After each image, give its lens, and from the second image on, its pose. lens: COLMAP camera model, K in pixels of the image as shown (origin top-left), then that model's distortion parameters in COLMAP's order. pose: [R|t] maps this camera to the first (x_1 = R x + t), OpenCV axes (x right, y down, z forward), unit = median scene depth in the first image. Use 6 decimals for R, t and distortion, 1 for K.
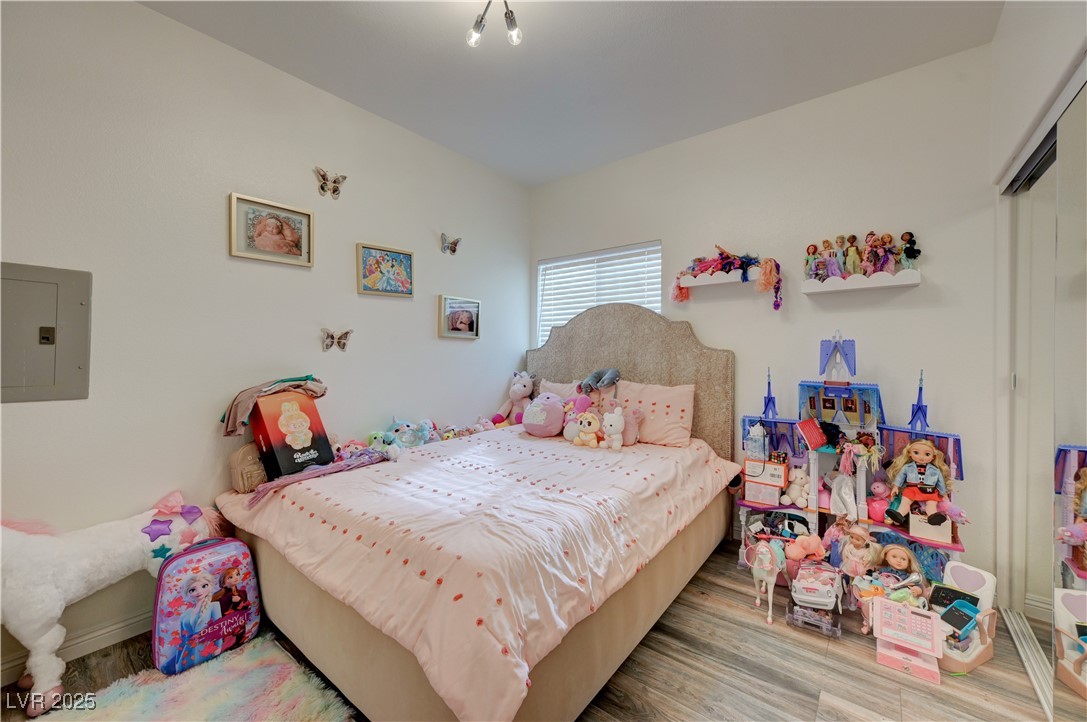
lens RADIAL K [[426.3, 0, 546.1], [0, 426.3, 356.3], [0, 0, 1]] dist [0.002059, 0.000213]
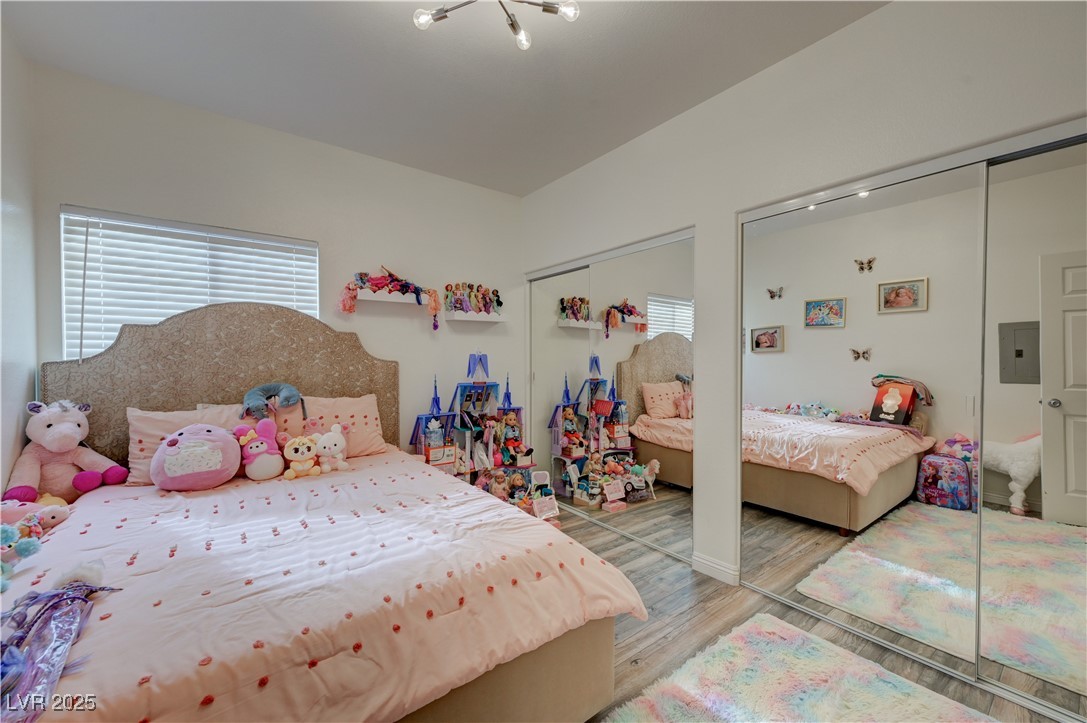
lens RADIAL K [[430.0, 0, 547.6], [0, 430.0, 371.0], [0, 0, 1]] dist [0.000579, 0.000041]
pose [[0.237806, -0.025538, 0.970977, -0.682656], [0.014737, 0.999634, 0.022683, -0.009253], [-0.971201, 0.008915, 0.238095, 0.378773]]
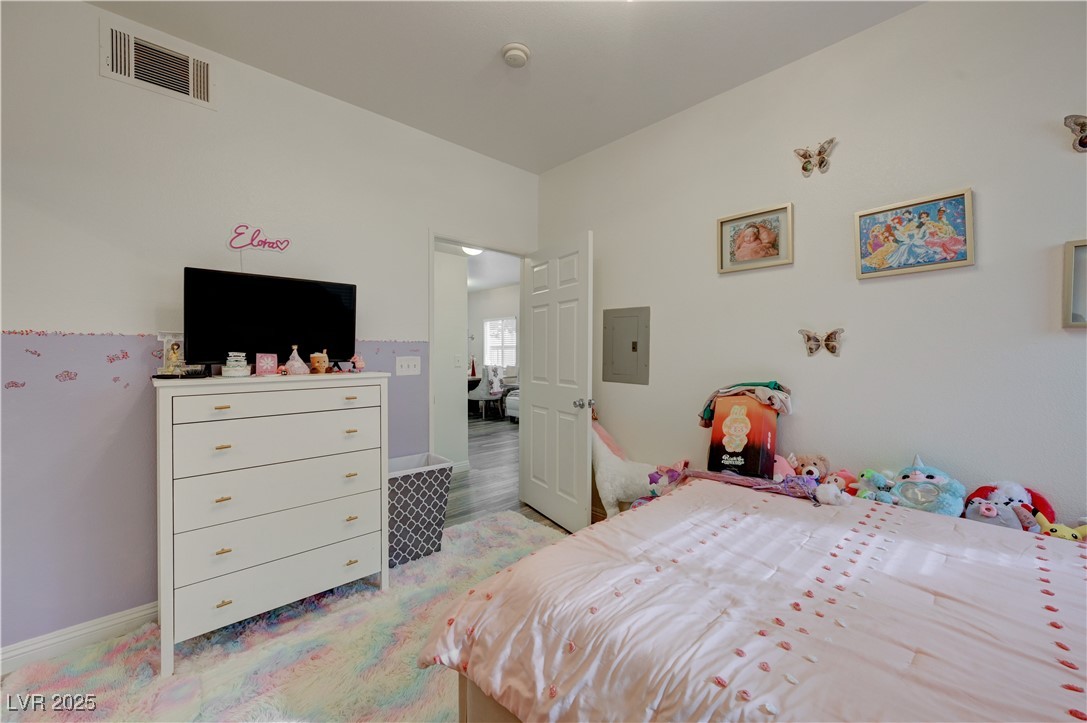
lens RADIAL K [[424.8, 0, 538.8], [0, 424.8, 358.0], [0, 0, 1]] dist [0.000411, 0.000006]
pose [[-0.145709, 0.005375, -0.989313, 0.424565], [-0.014832, 0.999861, 0.007617, -0.006253], [0.989216, 0.015783, -0.145609, 0.603594]]
